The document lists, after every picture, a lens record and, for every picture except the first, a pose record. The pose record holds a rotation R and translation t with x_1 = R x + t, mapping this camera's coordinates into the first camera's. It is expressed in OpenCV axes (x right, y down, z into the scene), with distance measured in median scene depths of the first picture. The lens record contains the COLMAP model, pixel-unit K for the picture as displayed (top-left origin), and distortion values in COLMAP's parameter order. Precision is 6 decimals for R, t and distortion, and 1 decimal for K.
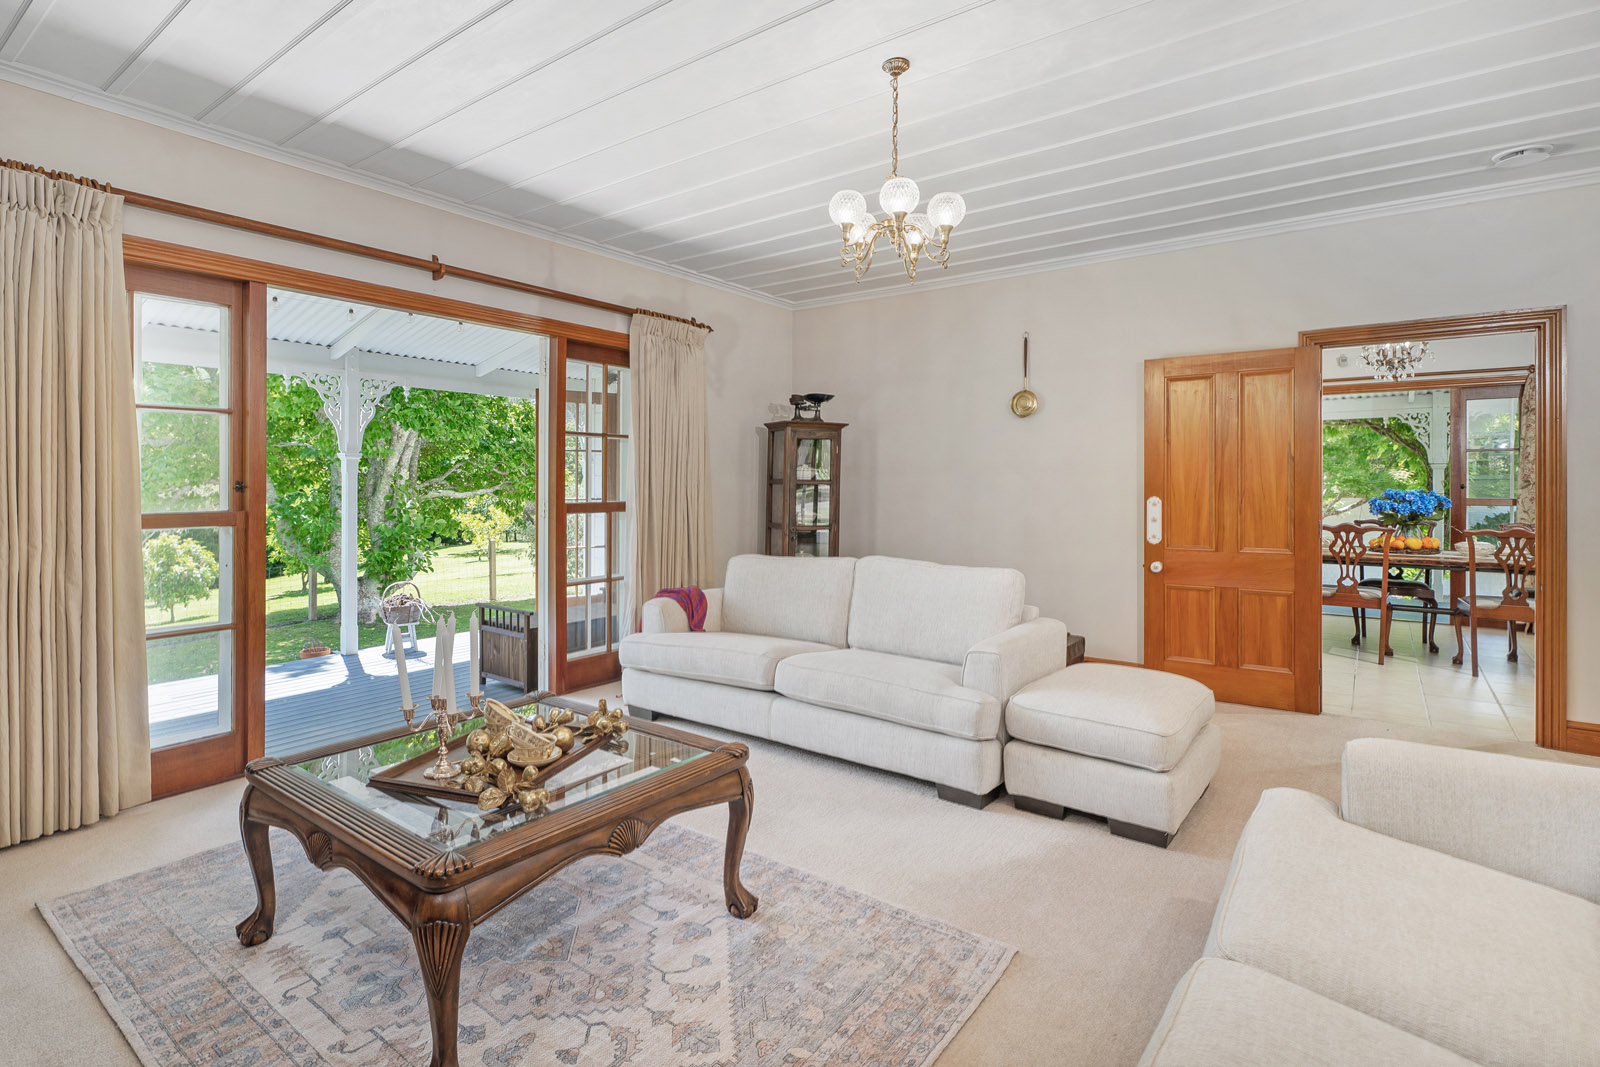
lens RADIAL K [[792.6, 0, 763.7], [0, 792.6, 478.7], [0, 0, 1]] dist [0.006020, -0.000972]
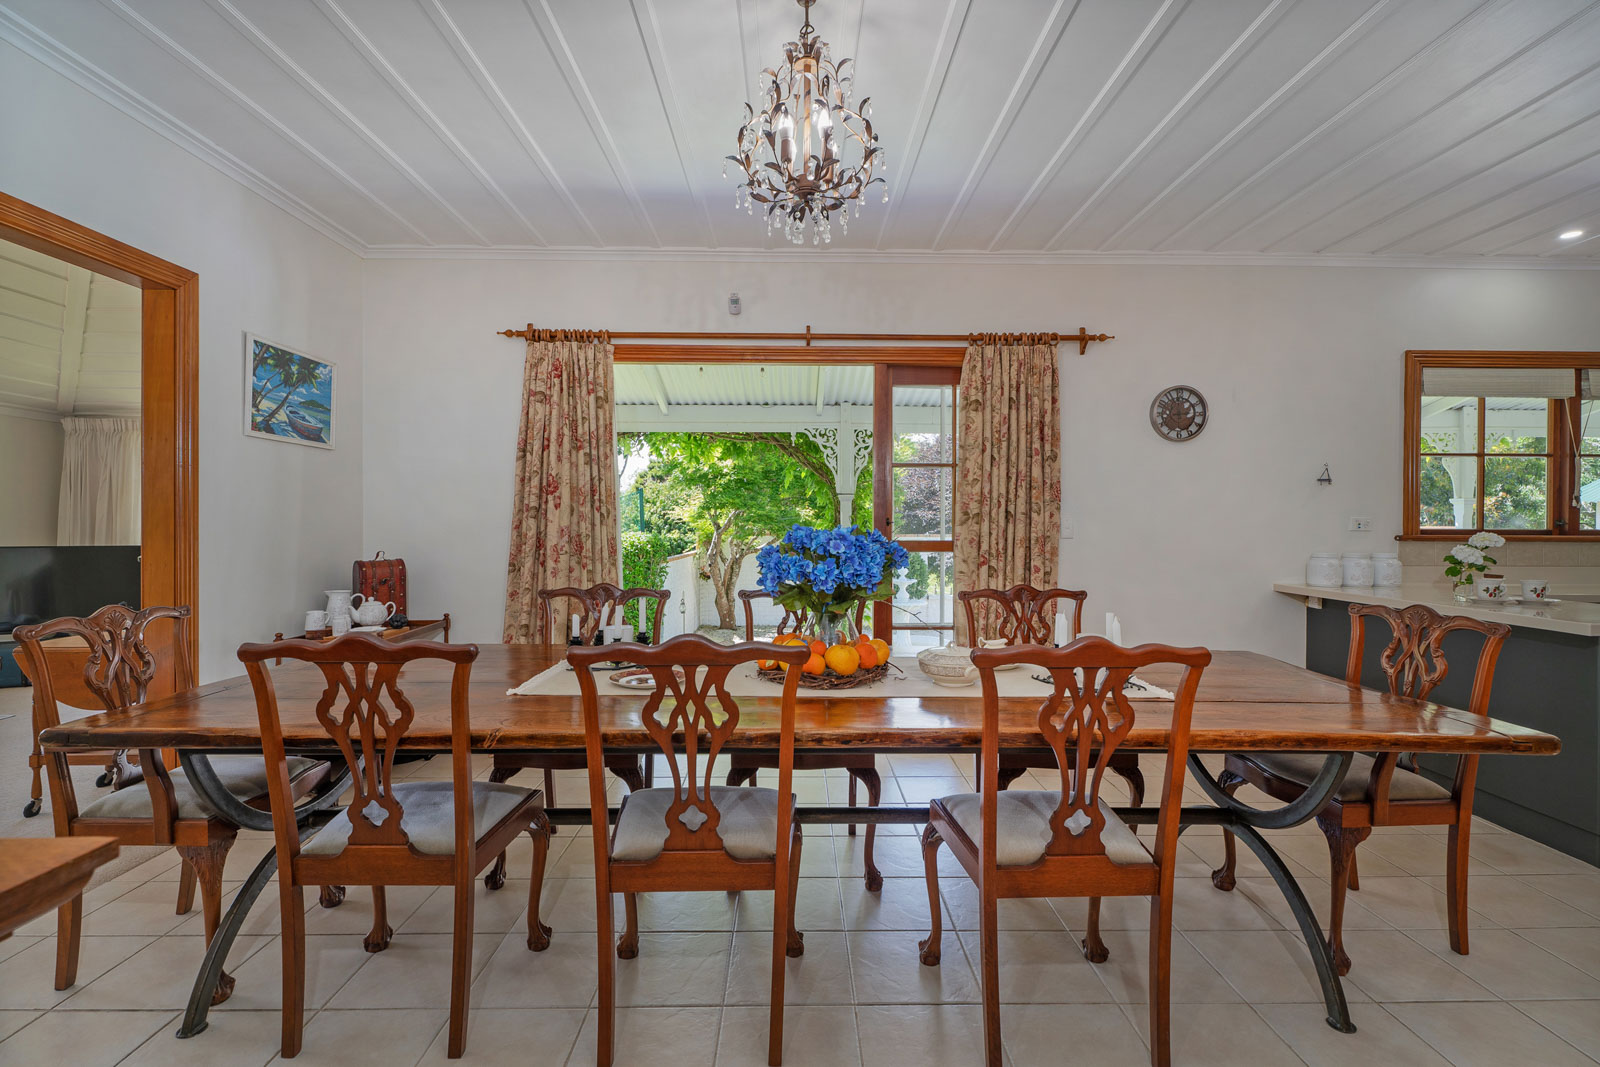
lens RADIAL K [[792.6, 0, 808.6], [0, 792.6, 528.3], [0, 0, 1]] dist [0.006020, -0.000972]
pose [[0.777217, -0.005982, 0.629204, 0.573301], [-0.001575, 0.999933, 0.011452, 0.010819], [-0.629230, -0.009892, 0.777156, 0.727636]]
